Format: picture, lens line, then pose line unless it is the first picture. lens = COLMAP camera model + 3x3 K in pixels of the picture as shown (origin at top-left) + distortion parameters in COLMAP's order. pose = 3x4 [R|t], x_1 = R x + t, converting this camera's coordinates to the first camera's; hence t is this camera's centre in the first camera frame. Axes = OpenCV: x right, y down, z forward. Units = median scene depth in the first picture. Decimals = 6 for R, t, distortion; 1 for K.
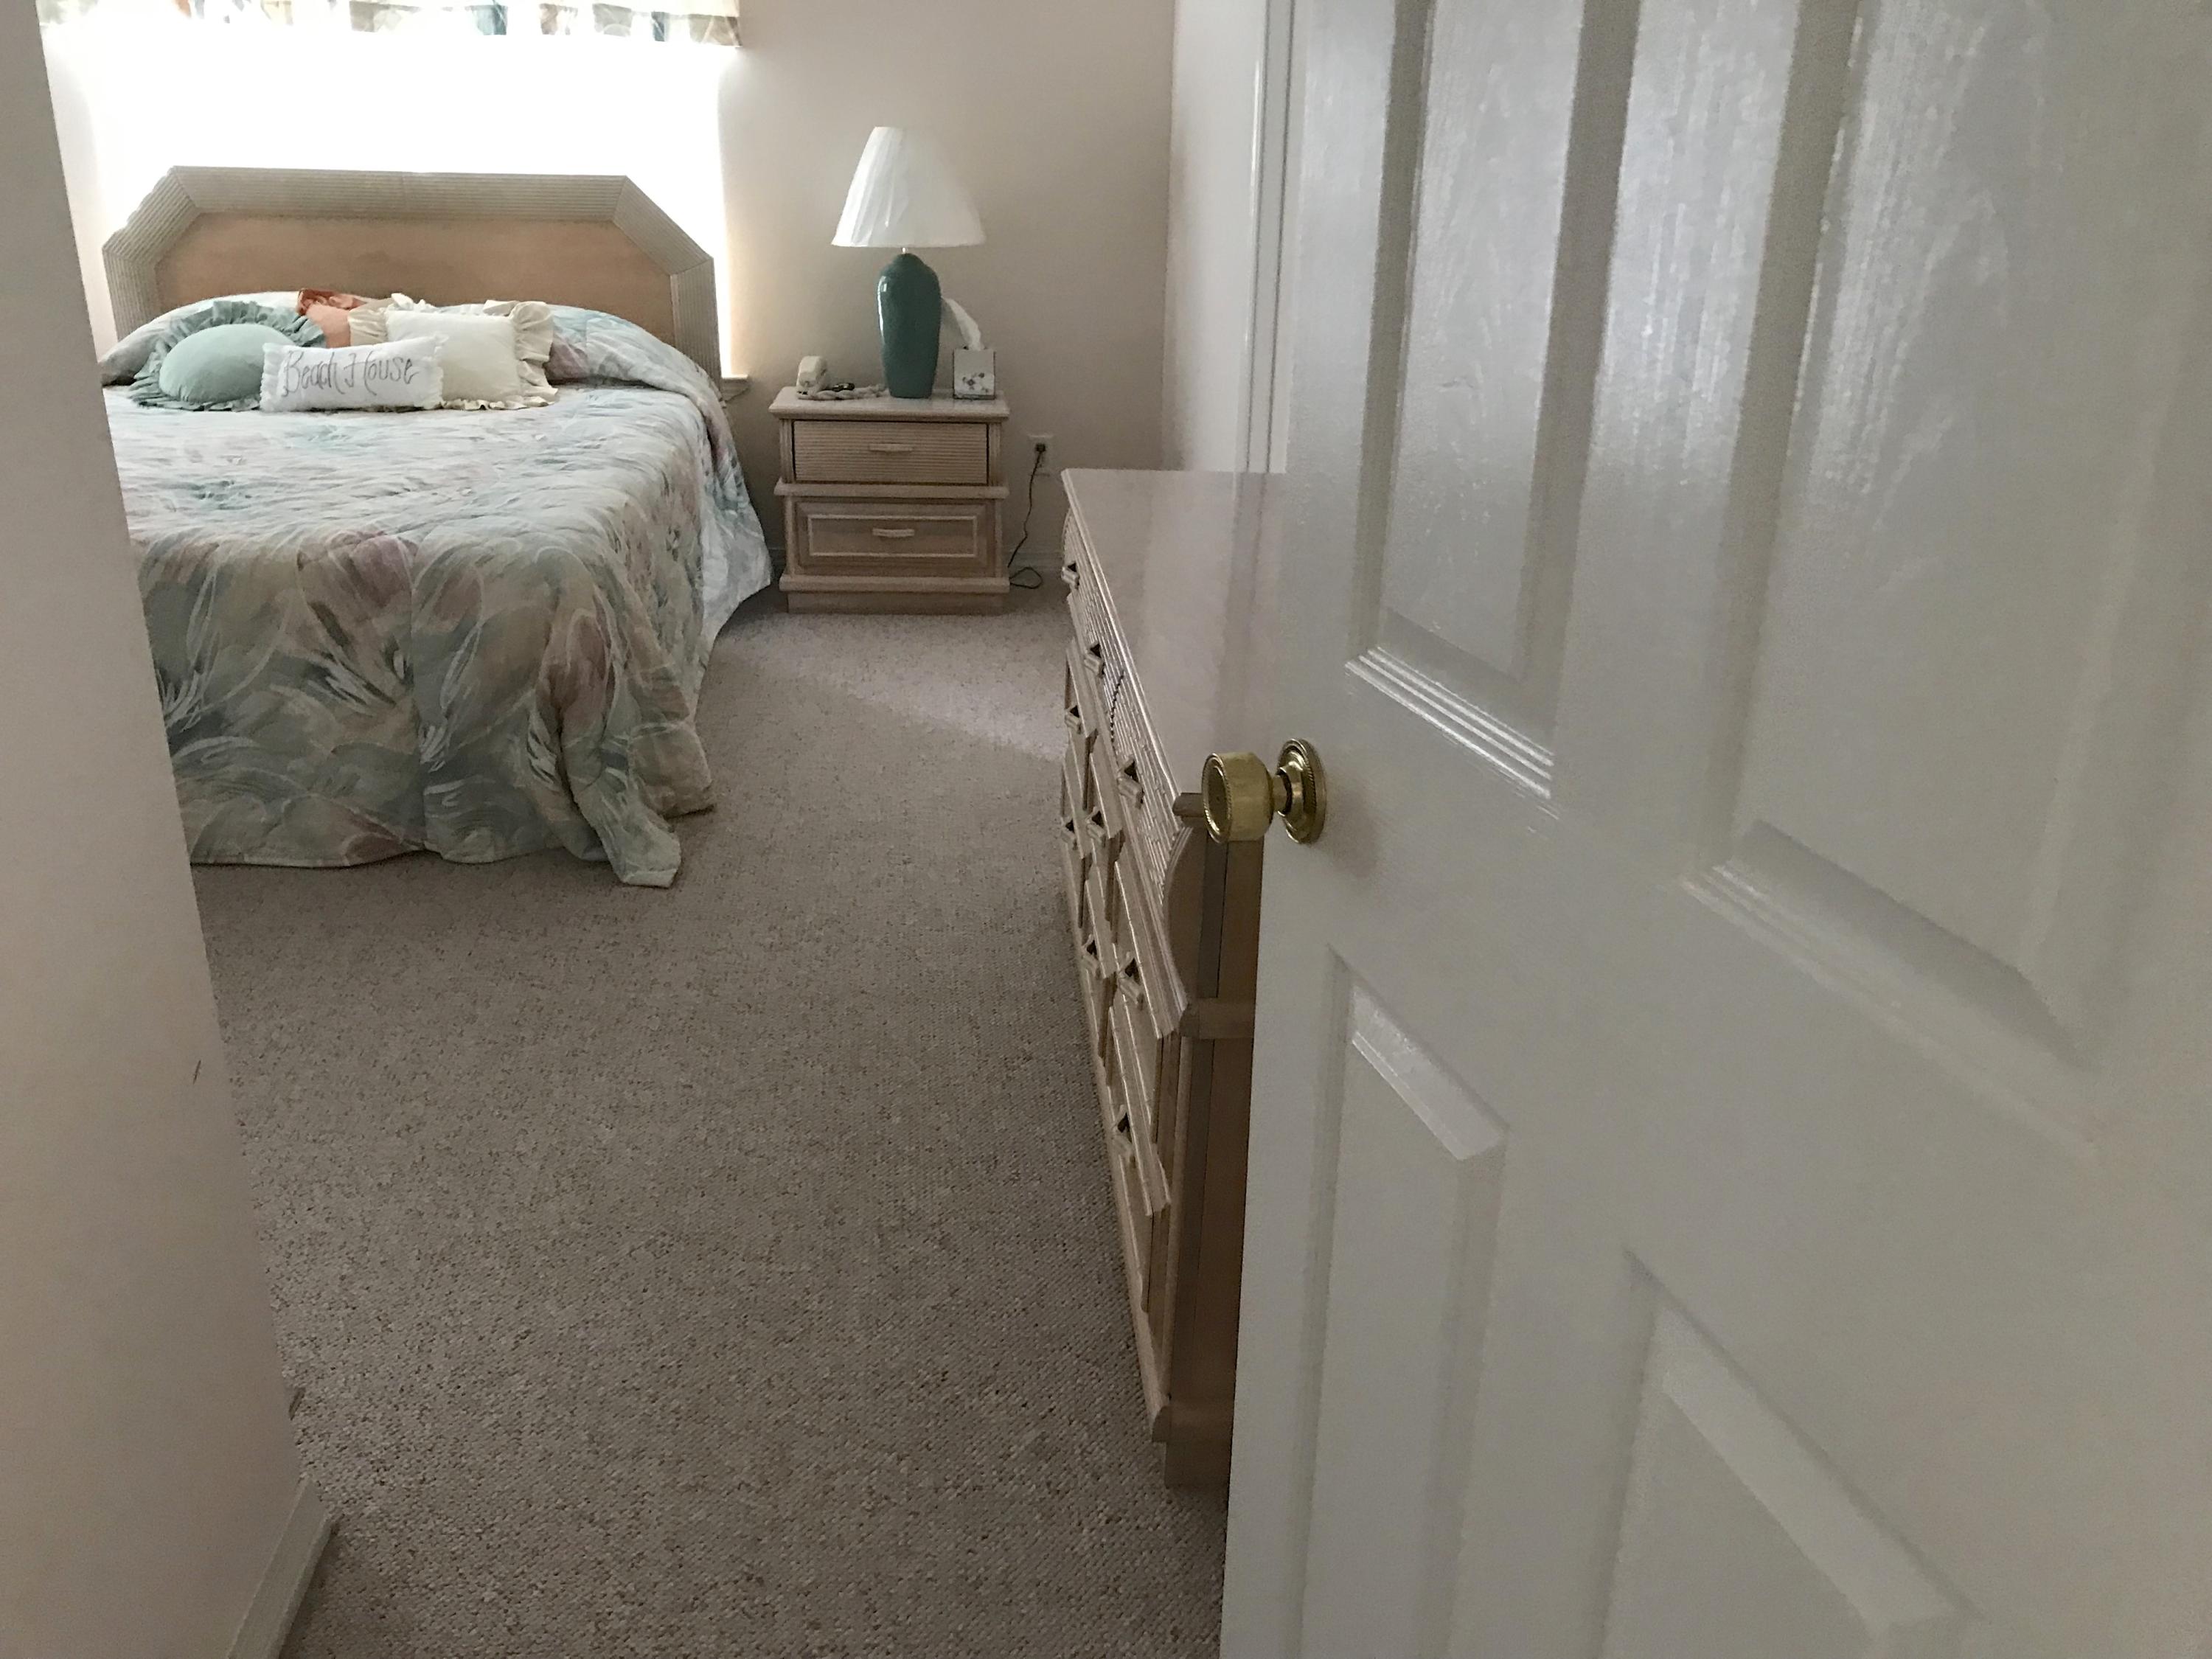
lens RADIAL K [[1820.3, 0, 1081.6], [0, 1820.3, 829.2], [0, 0, 1]] dist [0.021432, 0.010924]
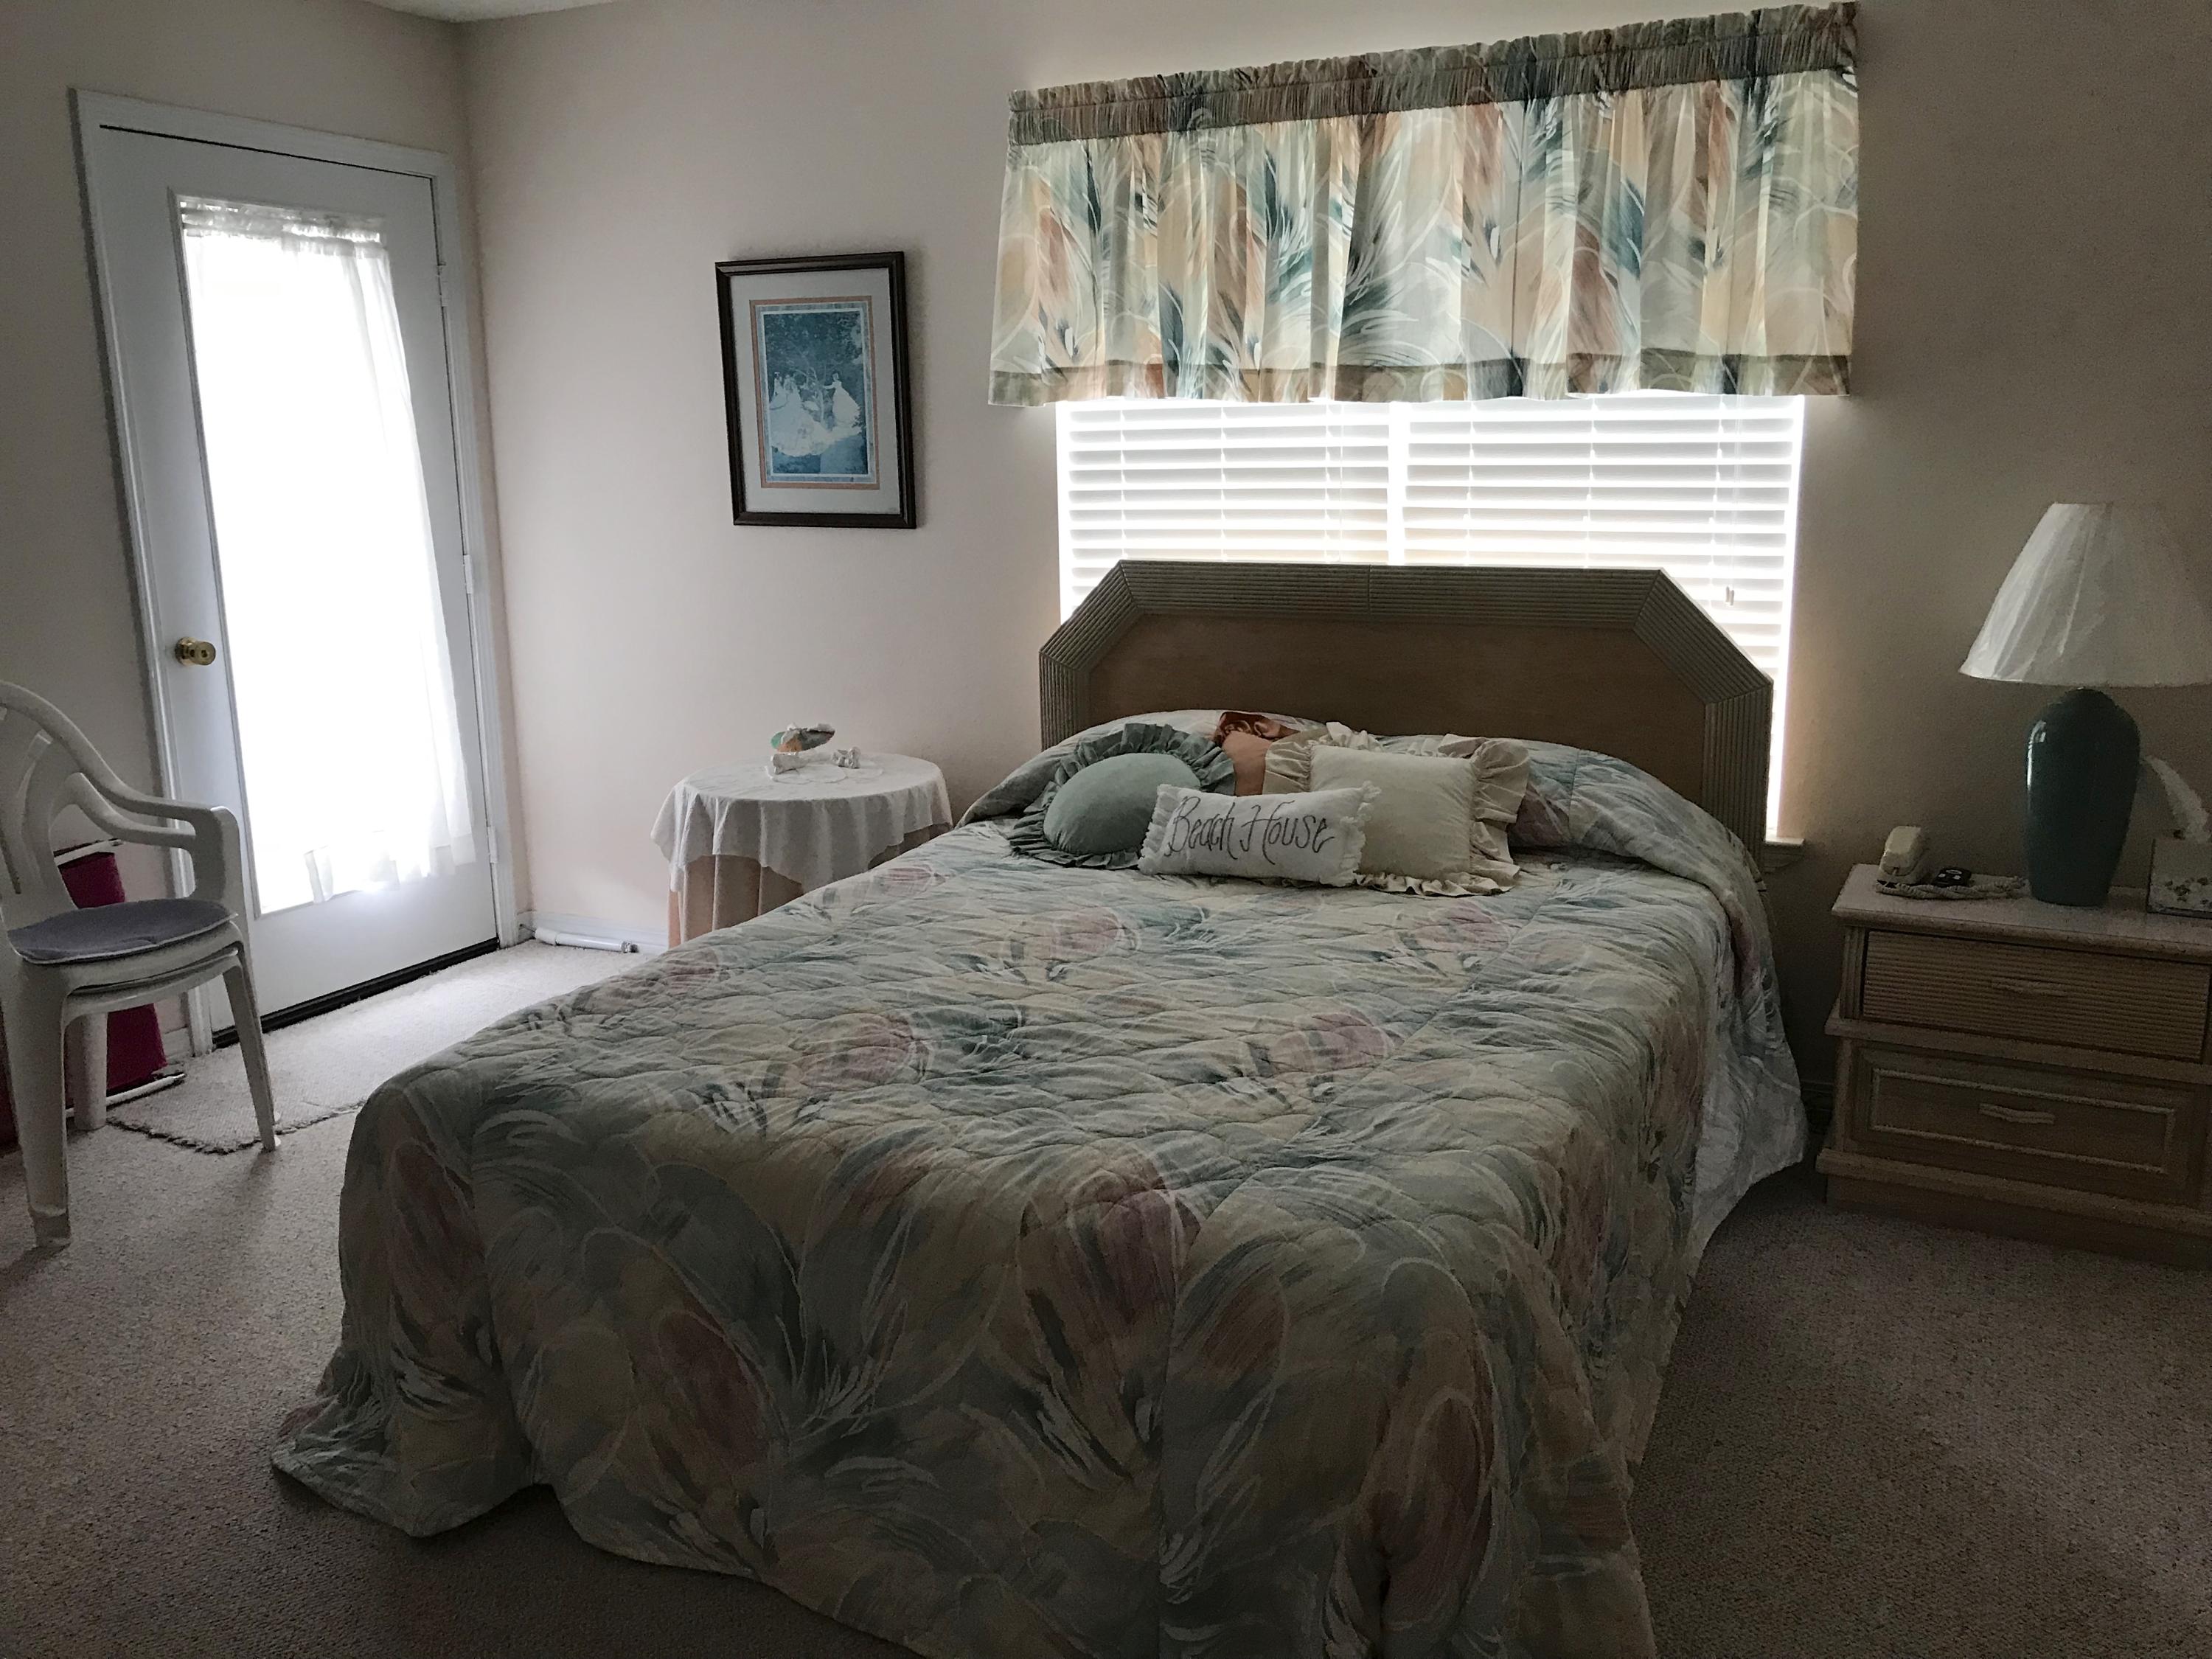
lens RADIAL K [[1811.5, 0, 1137.5], [0, 1811.5, 819.5], [0, 0, 1]] dist [0.007229, 0.010912]
pose [[0.866589, 0.077423, -0.492979, -0.073595], [-0.159727, 0.978953, -0.127033, -0.150523], [0.472768, 0.188828, 0.860717, 0.334525]]
